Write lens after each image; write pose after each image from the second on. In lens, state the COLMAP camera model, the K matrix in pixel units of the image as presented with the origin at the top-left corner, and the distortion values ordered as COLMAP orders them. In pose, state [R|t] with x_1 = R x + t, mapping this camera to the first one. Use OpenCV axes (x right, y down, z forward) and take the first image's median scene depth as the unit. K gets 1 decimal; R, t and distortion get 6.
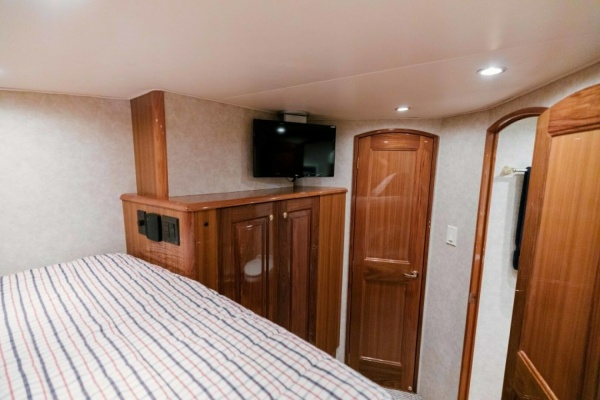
lens RADIAL K [[270.0, 0, 300.0], [0, 270.0, 200.0], [0, 0, 1]] dist [0.002281, -0.000073]
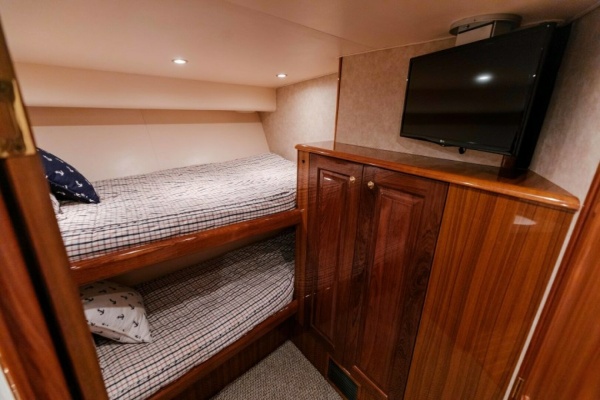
lens RADIAL K [[270.0, 0, 300.0], [0, 270.0, 200.0], [0, 0, 1]] dist [0.002281, -0.000073]
pose [[-0.190488, 0.291583, -0.937387, 0.745770], [-0.166241, 0.931499, 0.323534, -0.125519], [0.967511, 0.217461, -0.128966, 0.908106]]
